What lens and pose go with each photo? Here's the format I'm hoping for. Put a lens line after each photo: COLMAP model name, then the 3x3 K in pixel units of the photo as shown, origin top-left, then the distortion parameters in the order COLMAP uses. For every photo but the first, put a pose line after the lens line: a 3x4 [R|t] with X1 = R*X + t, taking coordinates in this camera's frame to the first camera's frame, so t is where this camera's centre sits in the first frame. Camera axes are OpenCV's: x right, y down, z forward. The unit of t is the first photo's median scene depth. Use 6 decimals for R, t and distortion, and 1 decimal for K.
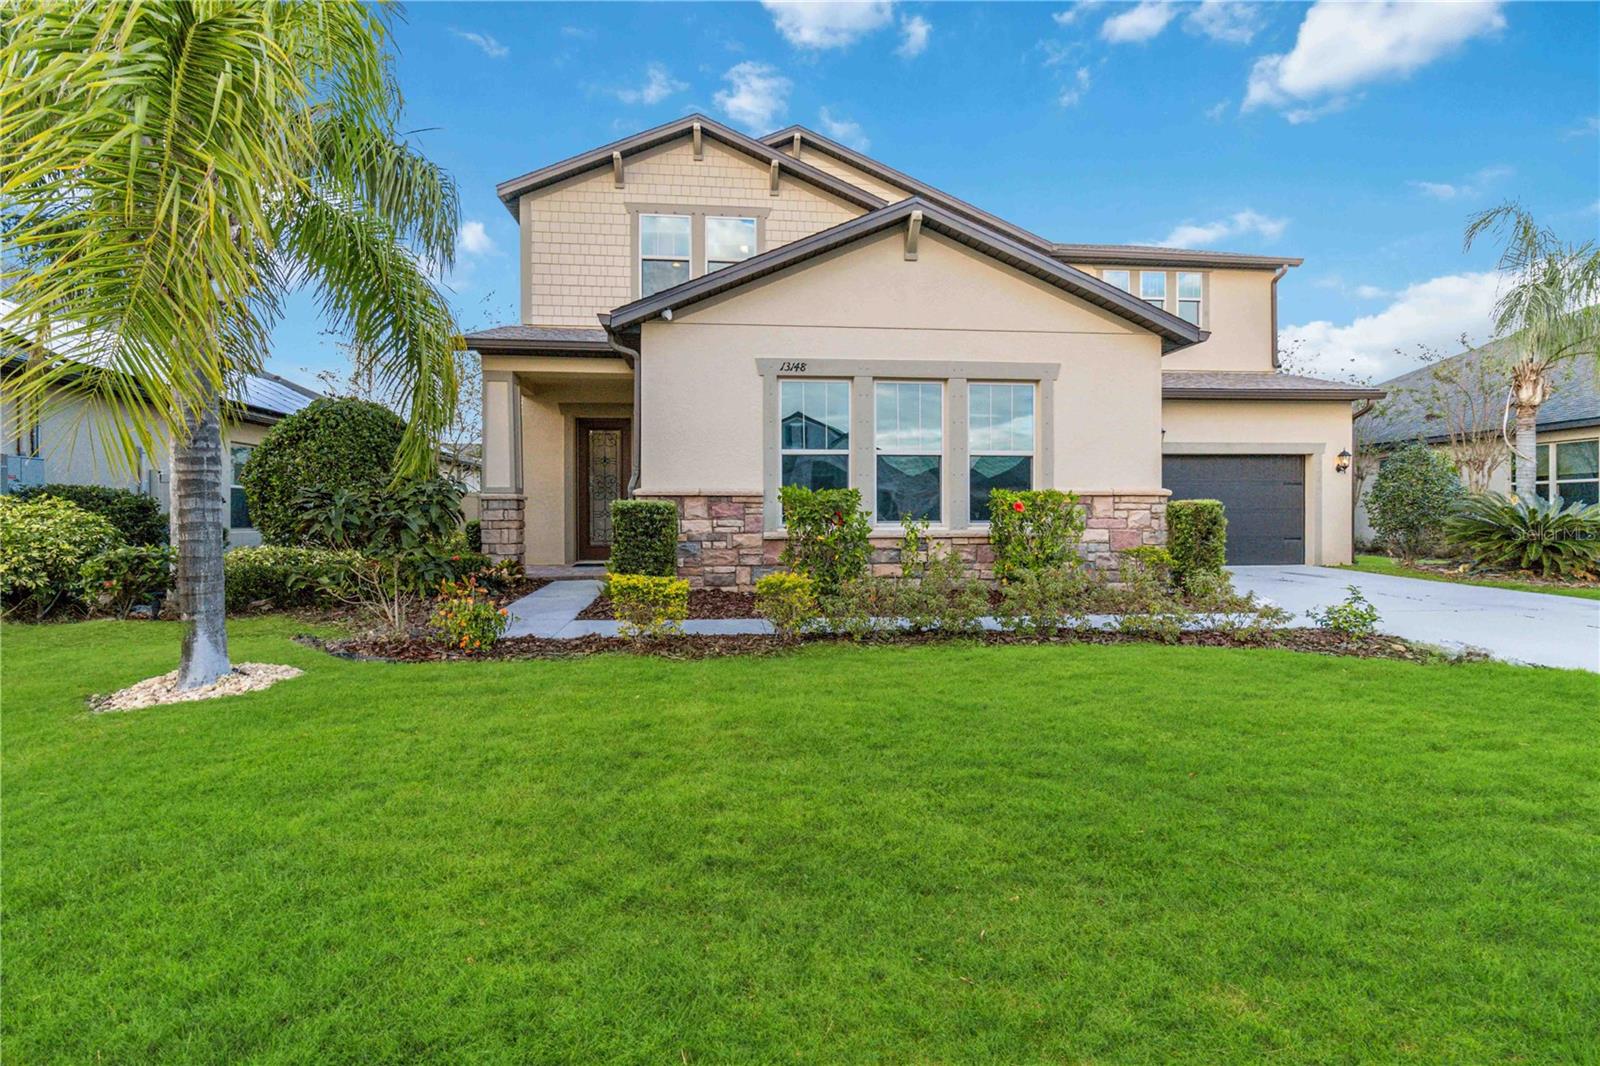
lens RADIAL K [[749.6, 0, 792.7], [0, 749.6, 528.5], [0, 0, 1]] dist [0.000900, -0.000313]
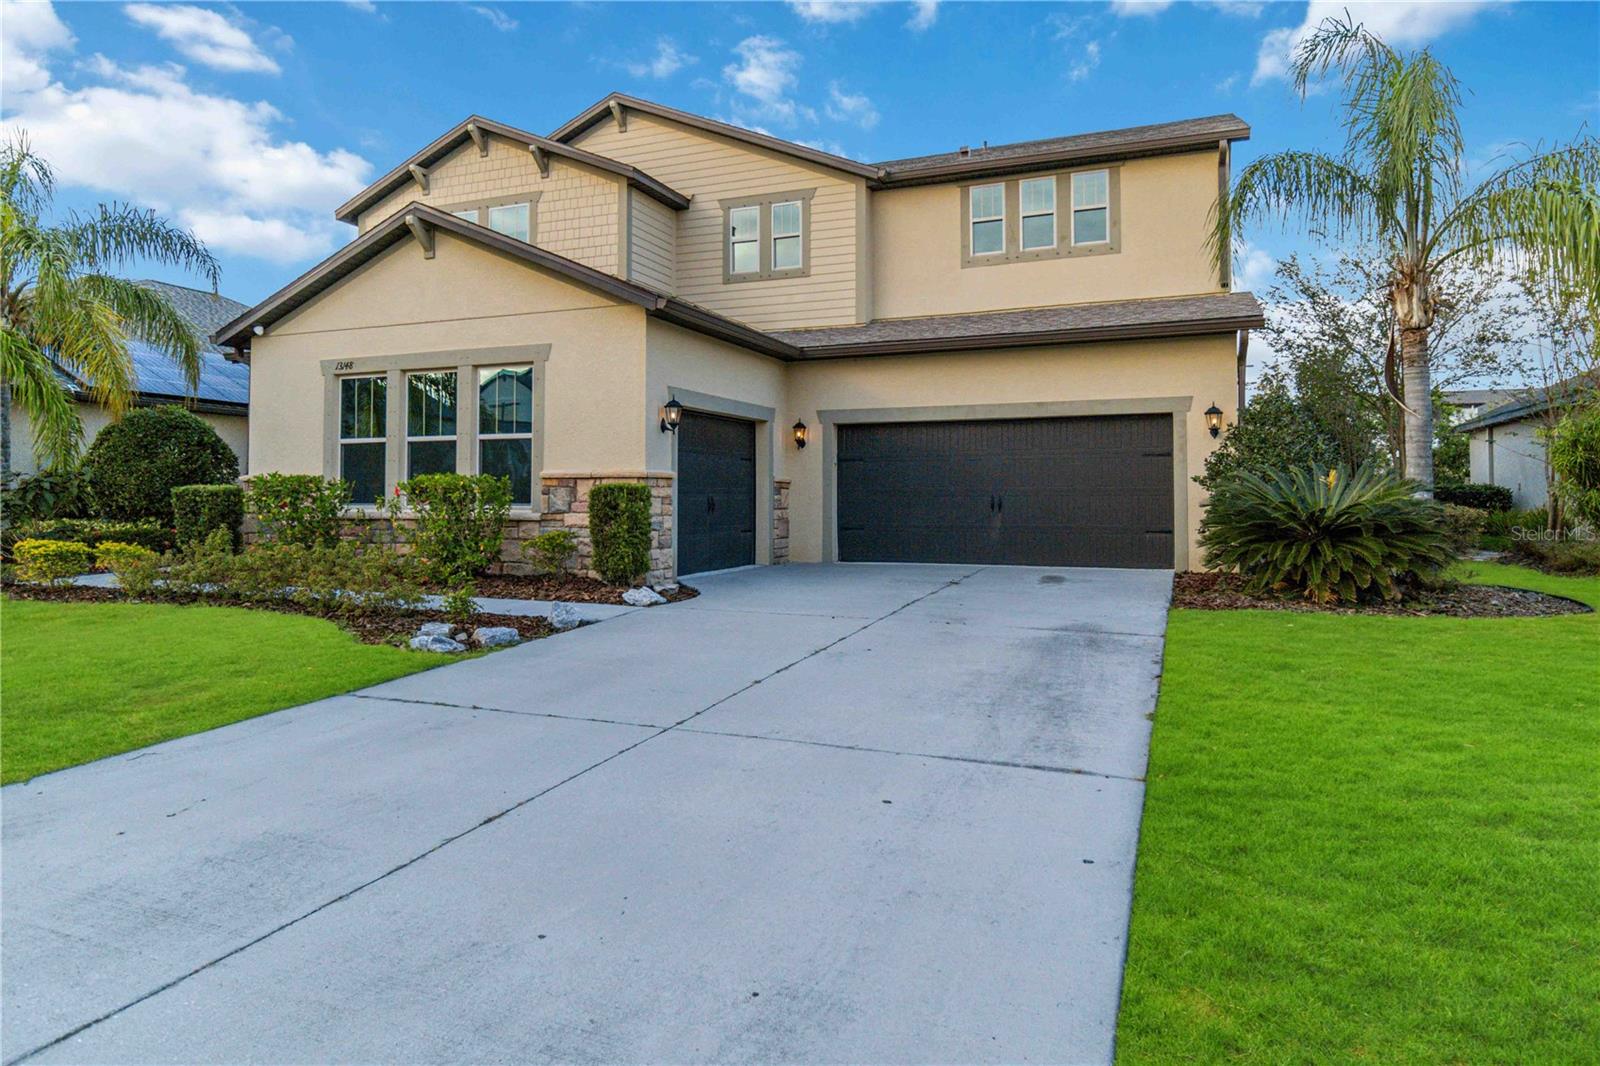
lens RADIAL K [[964.0, 0, 797.8], [0, 964.0, 488.5], [0, 0, 1]] dist [0.000337, 0.000023]
pose [[0.881245, -0.001737, -0.472657, 1.128454], [-0.009834, 0.999709, -0.022007, -0.005722], [0.472558, 0.024041, 0.880971, 0.045648]]
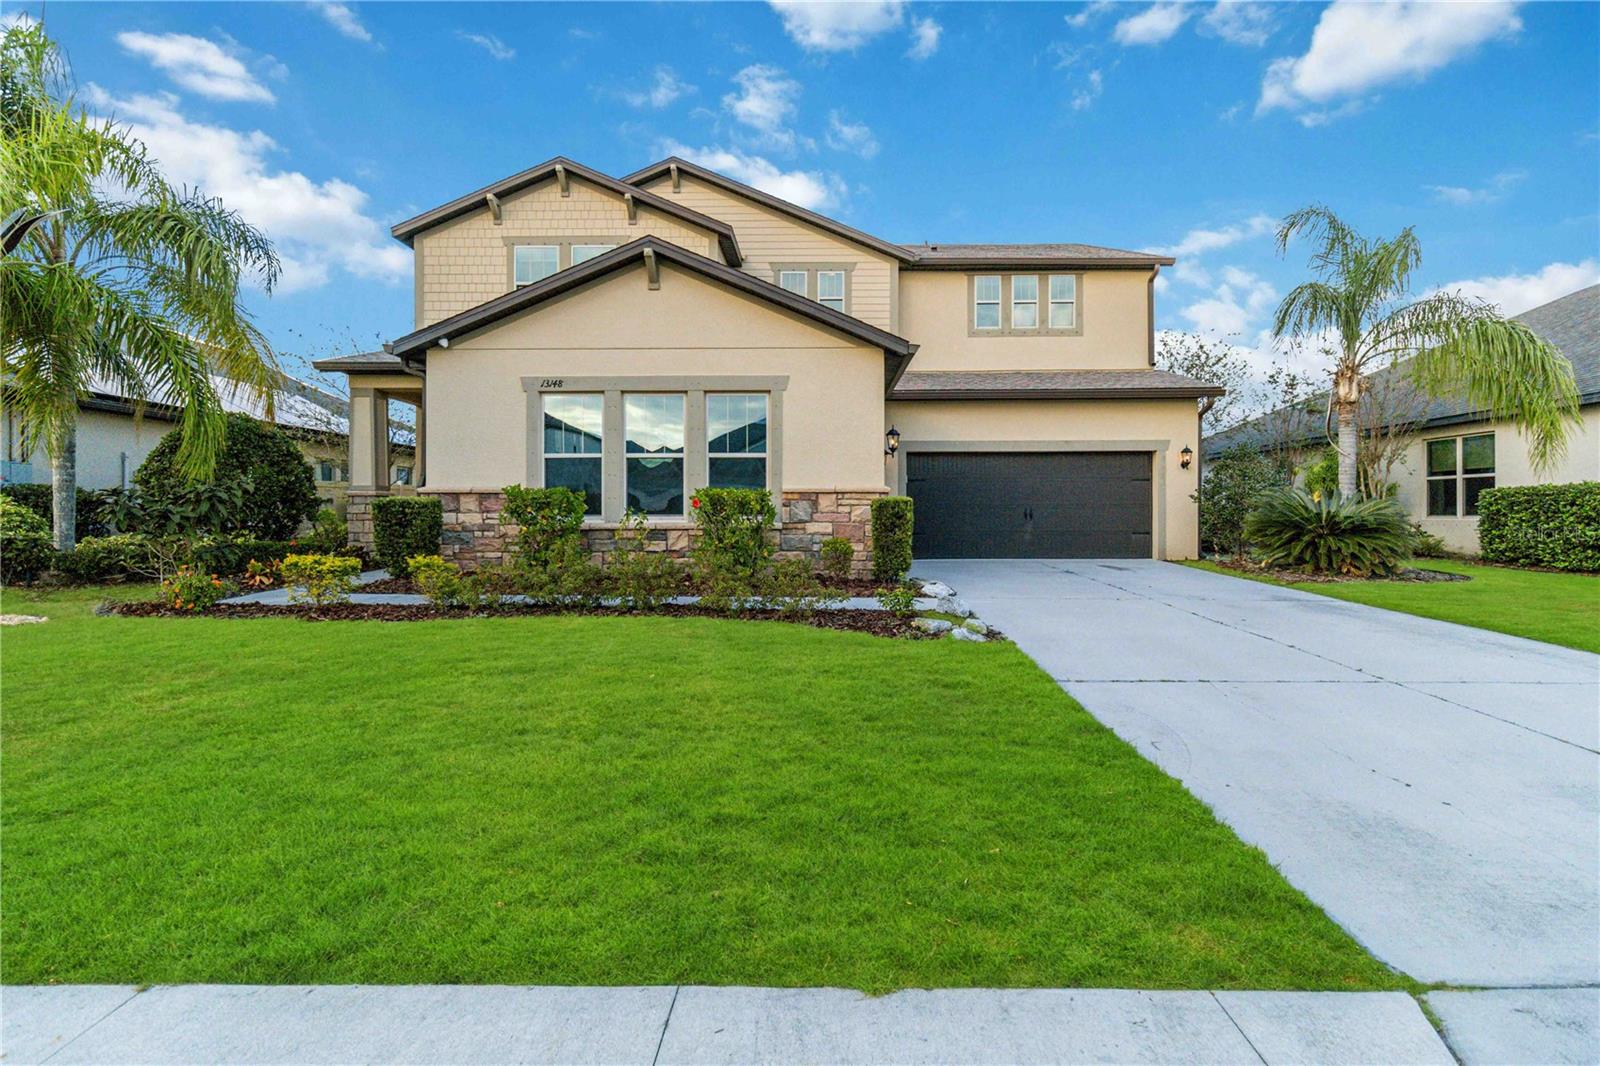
lens RADIAL K [[754.2, 0, 806.1], [0, 754.2, 518.6], [0, 0, 1]] dist [0.001837, 0.000788]
pose [[0.992740, 0.003980, -0.120212, 0.475613], [-0.004541, 0.999980, -0.004391, 0.000033], [0.120192, 0.004905, 0.992739, -0.113019]]
